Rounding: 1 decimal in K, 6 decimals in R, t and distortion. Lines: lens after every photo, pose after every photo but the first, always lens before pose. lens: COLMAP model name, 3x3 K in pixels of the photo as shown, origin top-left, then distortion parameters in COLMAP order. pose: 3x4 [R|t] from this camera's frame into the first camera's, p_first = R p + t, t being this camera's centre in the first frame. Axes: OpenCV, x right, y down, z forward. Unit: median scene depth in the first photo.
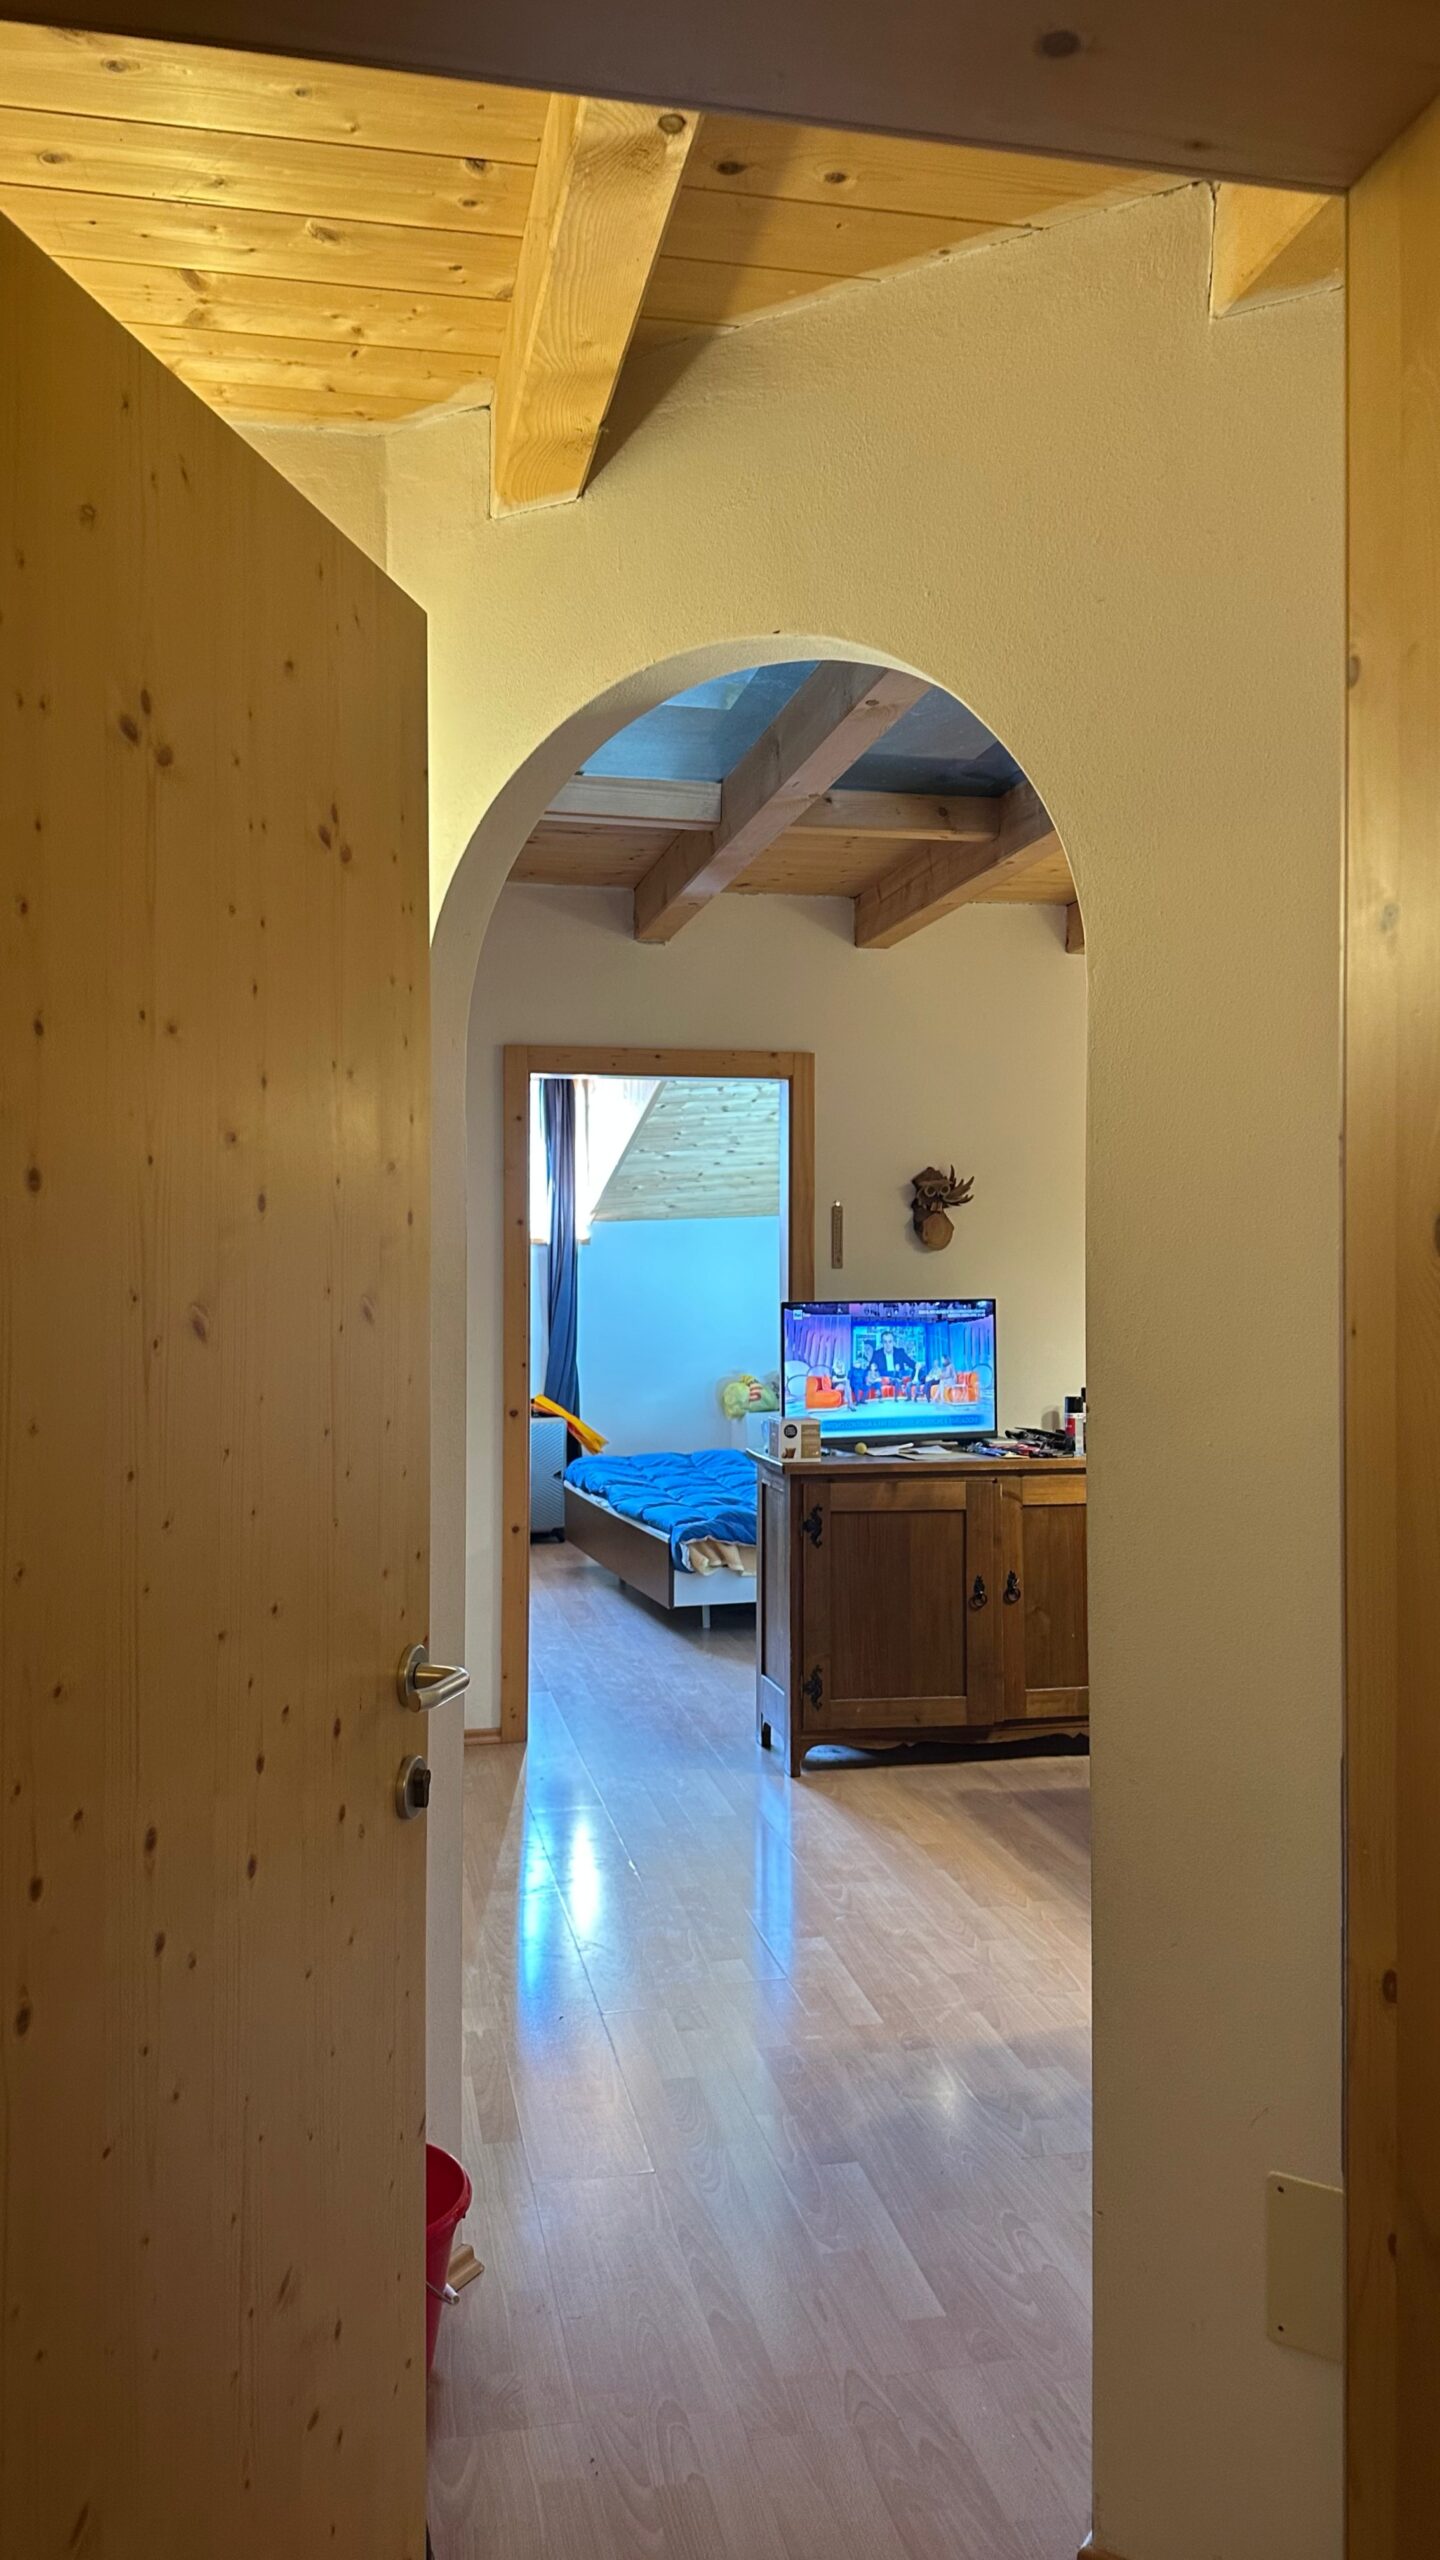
lens RADIAL K [[1823.7, 0, 716.8], [0, 1823.7, 1267.7], [0, 0, 1]] dist [0.027846, -0.045907]
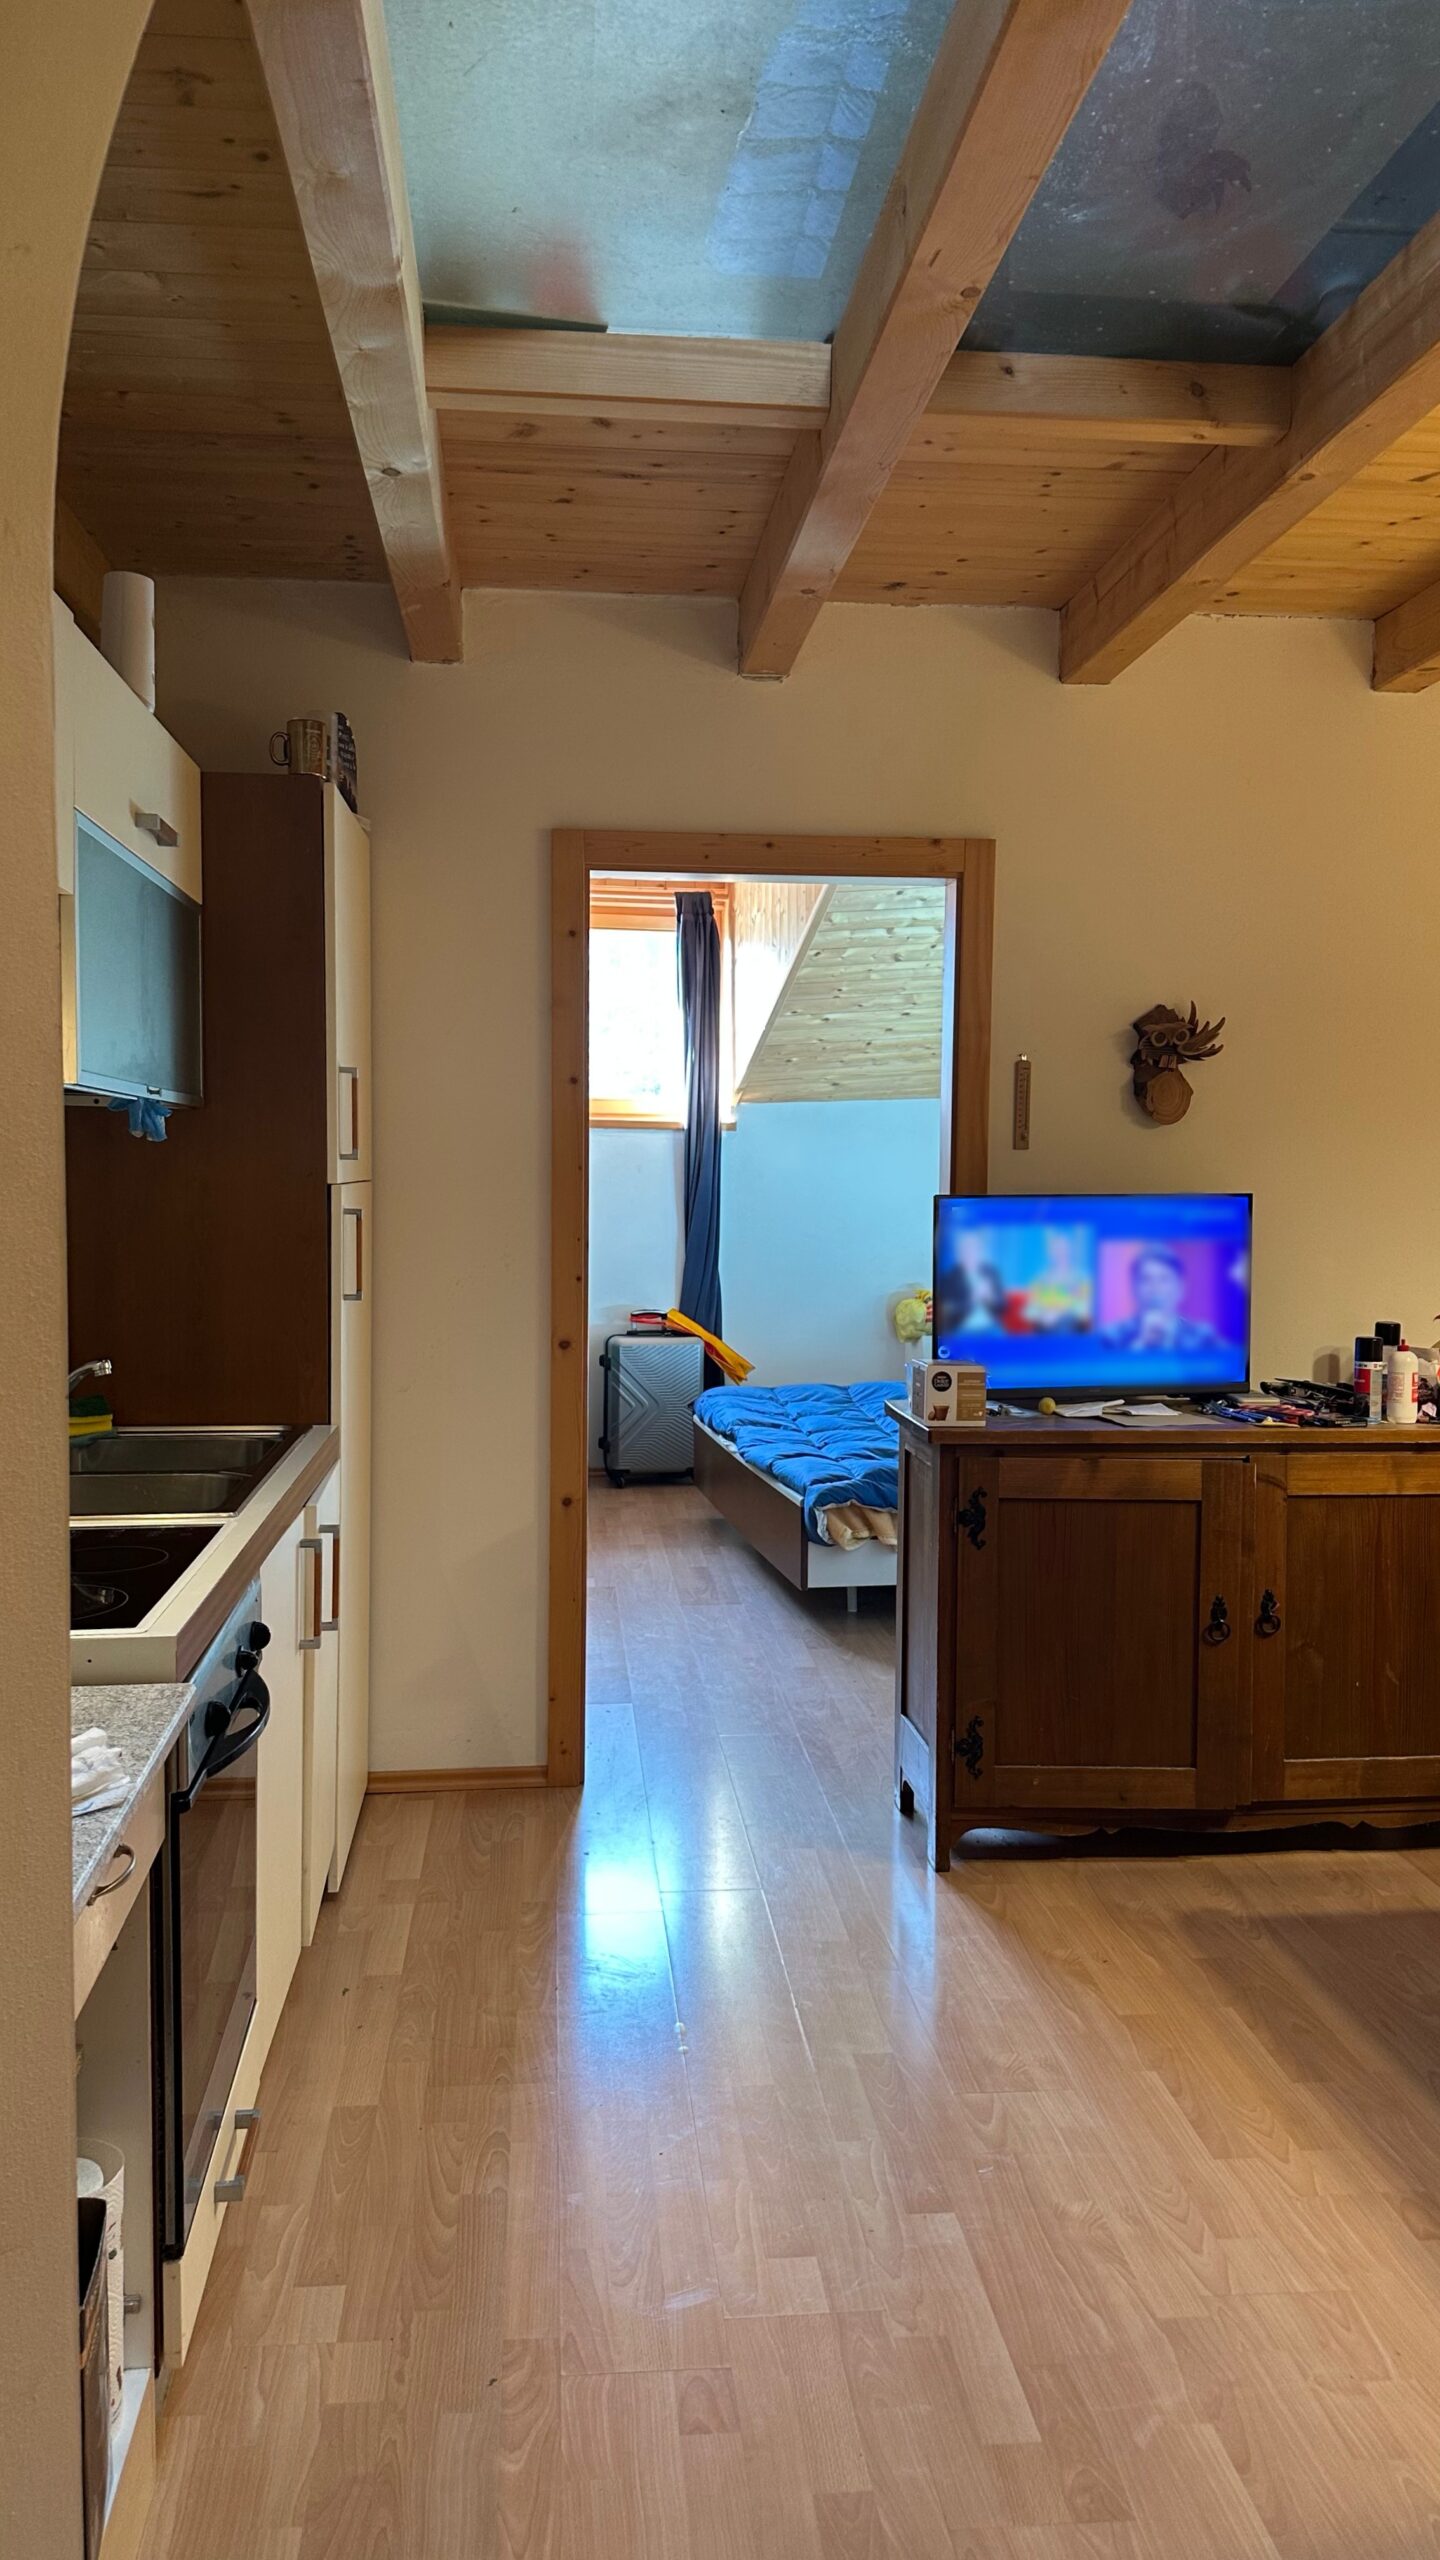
lens RADIAL K [[1823.7, 0, 702.1], [0, 1823.7, 1286.9], [0, 0, 1]] dist [0.027846, -0.045907]
pose [[0.992041, 0.017384, -0.124707, 0.034449], [-0.009618, 0.997991, 0.062614, 0.011782], [0.125545, -0.060916, 0.990216, 0.299746]]
